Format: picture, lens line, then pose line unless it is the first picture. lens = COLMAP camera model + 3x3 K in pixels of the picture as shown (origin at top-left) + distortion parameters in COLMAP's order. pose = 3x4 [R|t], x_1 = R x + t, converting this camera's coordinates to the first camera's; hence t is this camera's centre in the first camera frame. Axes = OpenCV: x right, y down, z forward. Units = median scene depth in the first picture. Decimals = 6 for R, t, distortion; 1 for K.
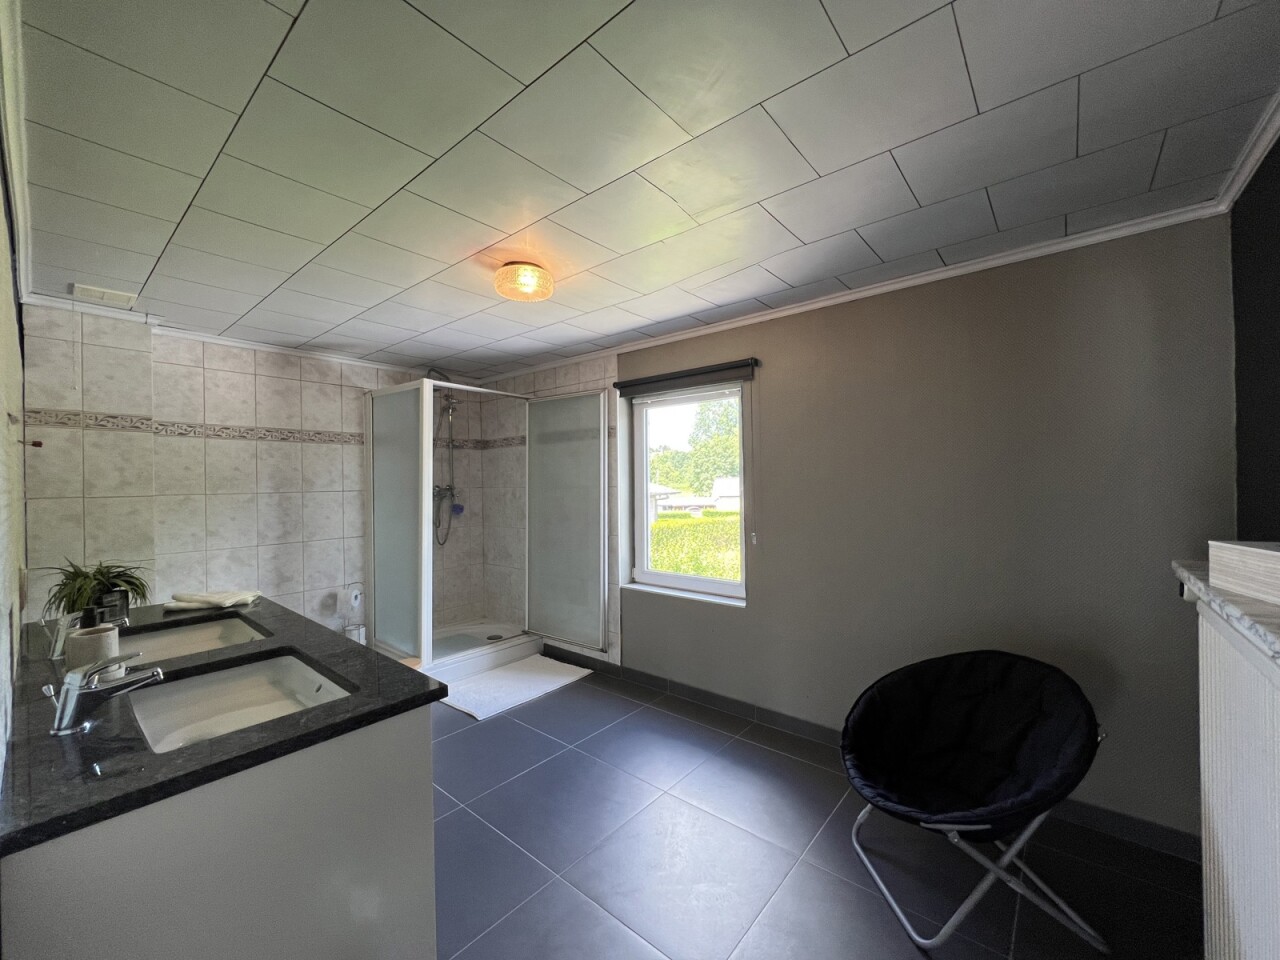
lens RADIAL K [[515.2, 0, 637.1], [0, 515.2, 482.4], [0, 0, 1]] dist [0.001302, 0.000219]
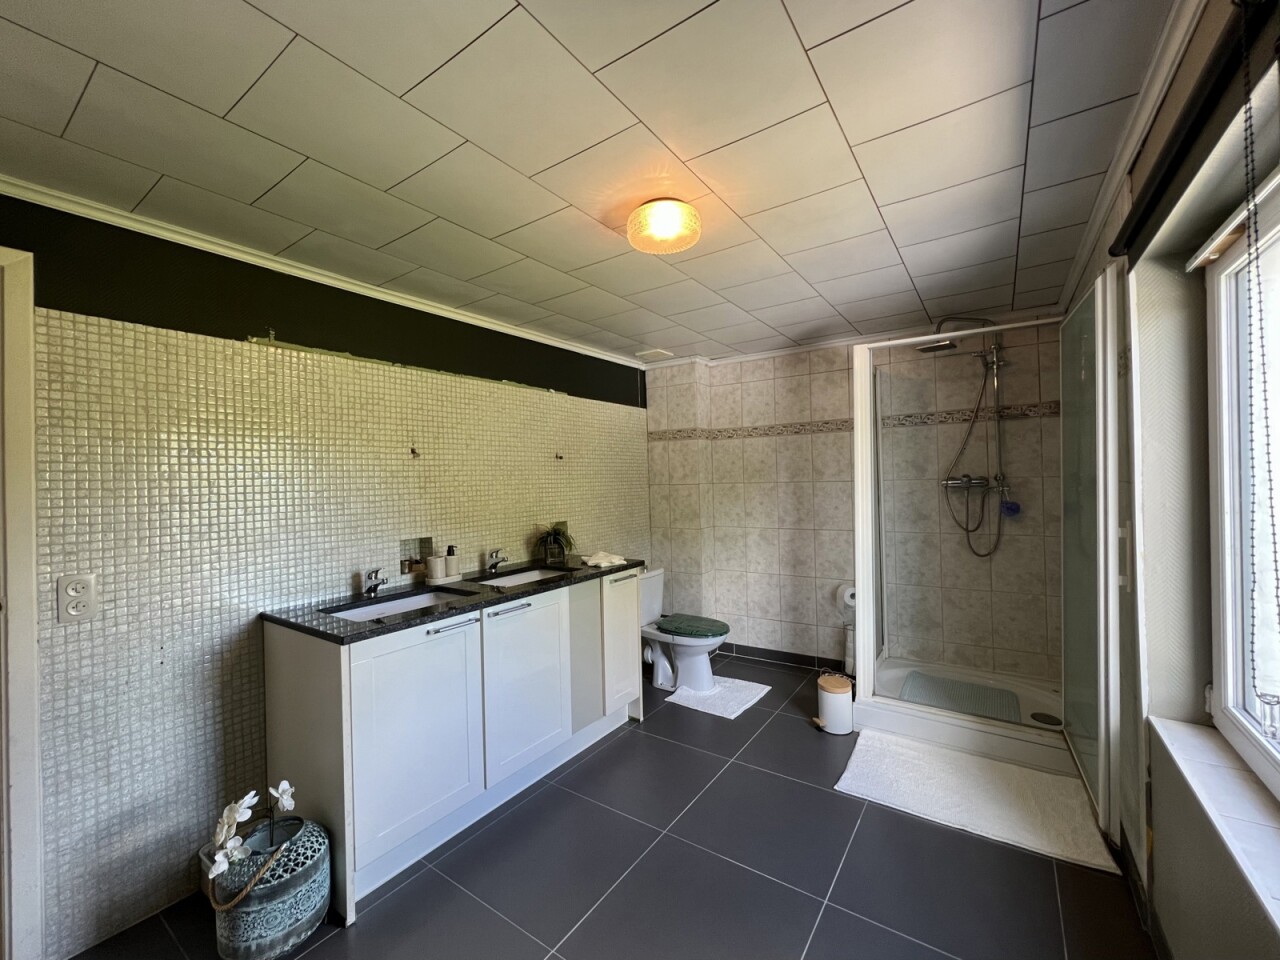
lens RADIAL K [[515.2, 0, 639.6], [0, 515.2, 477.0], [0, 0, 1]] dist [0.001302, 0.000219]
pose [[0.102085, 0.011868, -0.994705, 0.376115], [0.022970, 0.999634, 0.014284, -0.014732], [0.994510, -0.024306, 0.101775, 0.595505]]
